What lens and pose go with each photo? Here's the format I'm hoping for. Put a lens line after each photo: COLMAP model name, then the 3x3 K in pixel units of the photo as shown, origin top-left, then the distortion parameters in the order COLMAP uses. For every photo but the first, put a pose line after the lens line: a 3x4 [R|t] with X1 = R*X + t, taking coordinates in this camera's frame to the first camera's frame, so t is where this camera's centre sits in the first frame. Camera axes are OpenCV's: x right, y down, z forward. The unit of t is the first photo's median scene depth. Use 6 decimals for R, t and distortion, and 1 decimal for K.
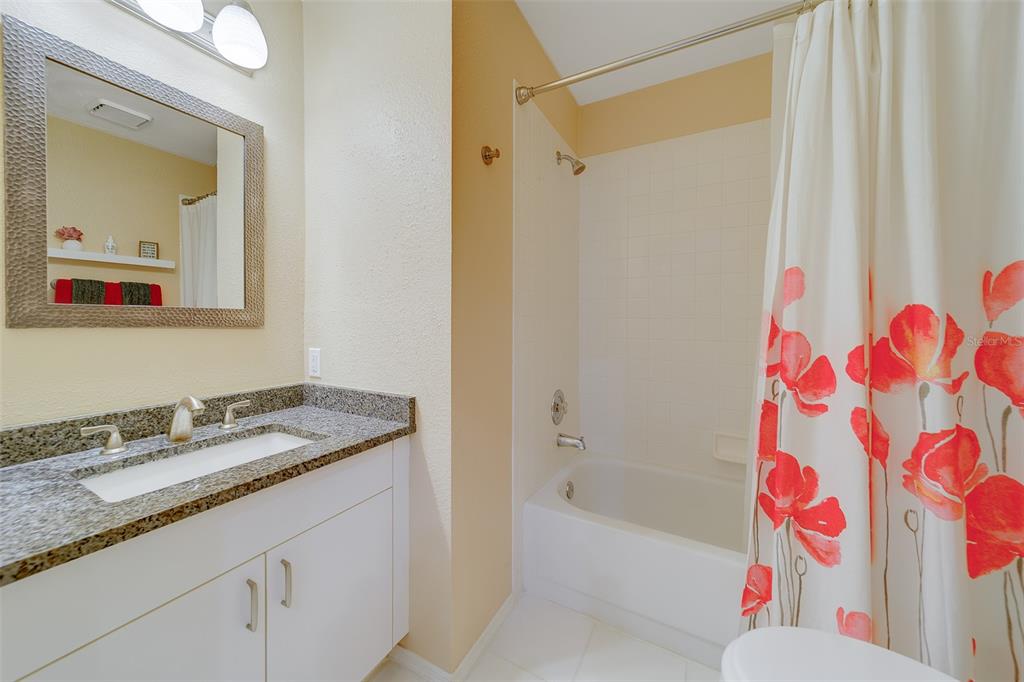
lens RADIAL K [[399.1, 0, 508.4], [0, 399.1, 316.7], [0, 0, 1]] dist [0.001560, 0.000336]
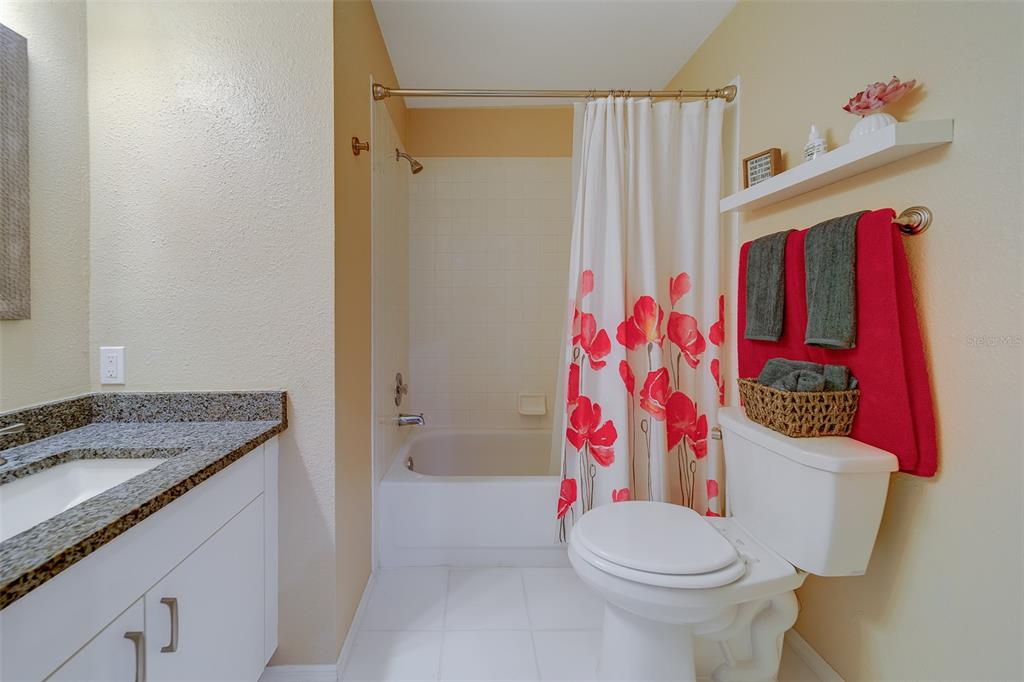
lens RADIAL K [[388.8, 0, 513.1], [0, 388.8, 303.0], [0, 0, 1]] dist [0.000591, -0.000193]
pose [[0.840417, -0.002544, 0.541934, -0.302792], [0.003684, 0.999993, -0.001020, -0.002128], [-0.541927, 0.002854, 0.840421, -0.059540]]
